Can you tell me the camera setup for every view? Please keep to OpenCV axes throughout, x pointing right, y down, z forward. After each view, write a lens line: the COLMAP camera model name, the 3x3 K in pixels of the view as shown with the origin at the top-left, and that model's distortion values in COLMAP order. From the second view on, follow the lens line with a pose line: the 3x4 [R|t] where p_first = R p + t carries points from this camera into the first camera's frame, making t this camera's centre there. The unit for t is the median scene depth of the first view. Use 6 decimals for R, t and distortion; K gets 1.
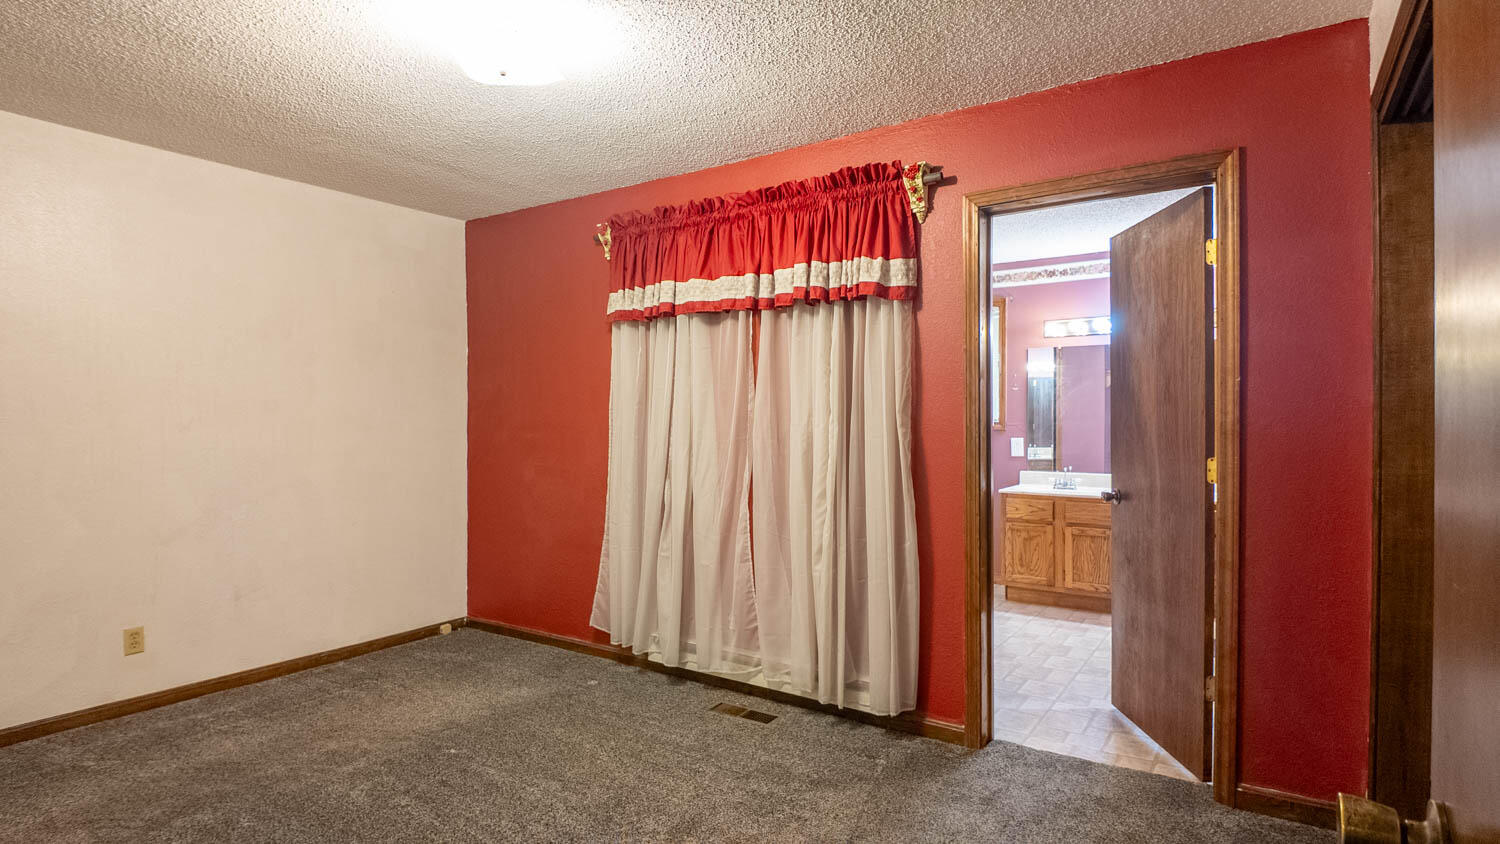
lens RADIAL K [[774.6, 0, 750.0], [0, 774.6, 424.2], [0, 0, 1]] dist [0.046205, -0.055852]
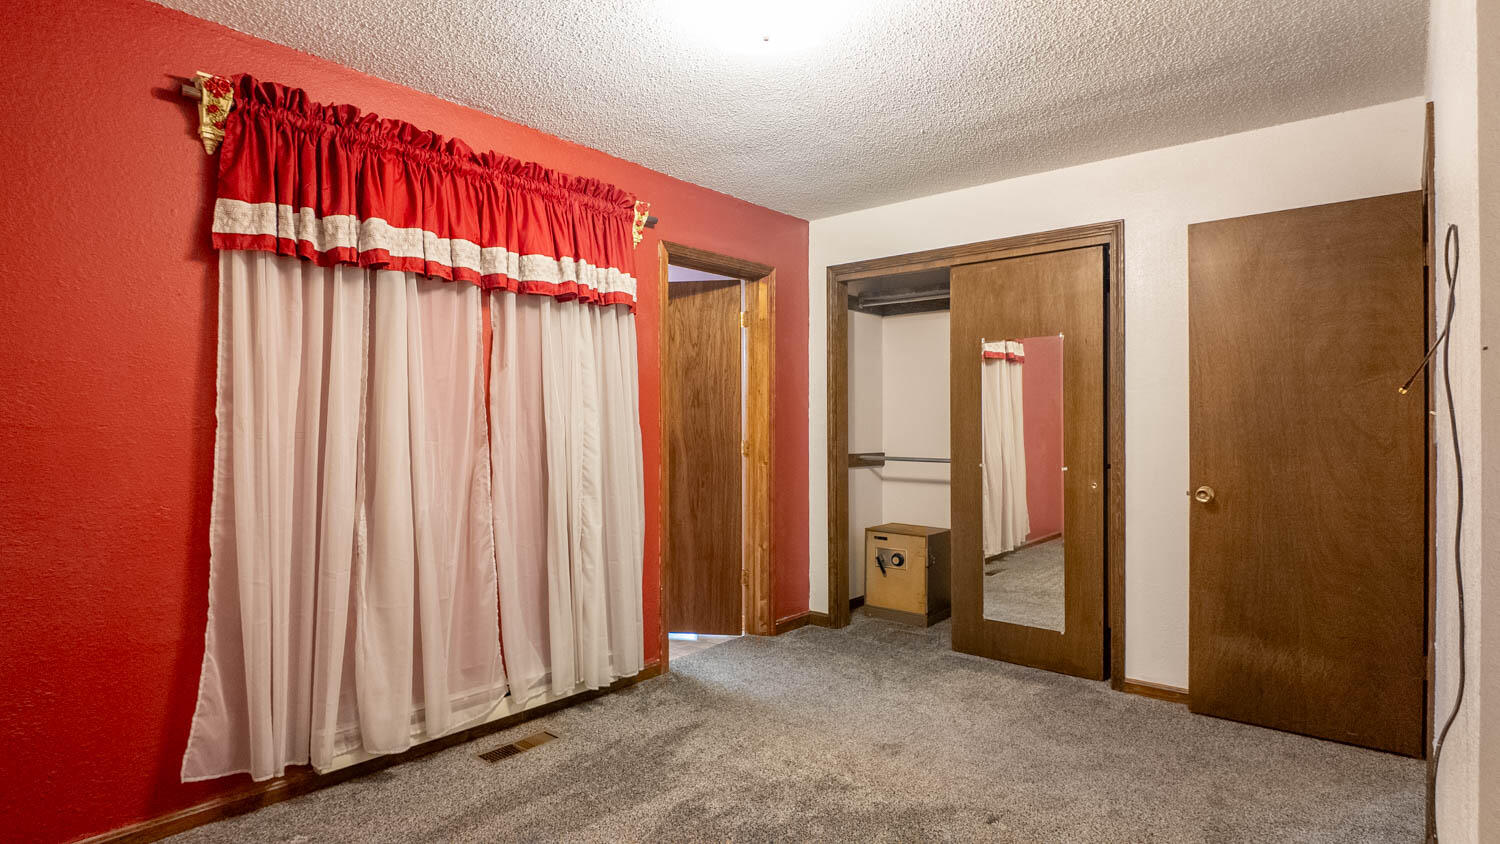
lens RADIAL K [[774.6, 0, 750.0], [0, 774.6, 424.2], [0, 0, 1]] dist [0.046205, -0.055852]
pose [[0.106487, 0.000112, 0.994314, -0.812920], [0.000019, 1.000000, -0.000115, 0.004051], [-0.994314, 0.000031, 0.106487, 0.606599]]
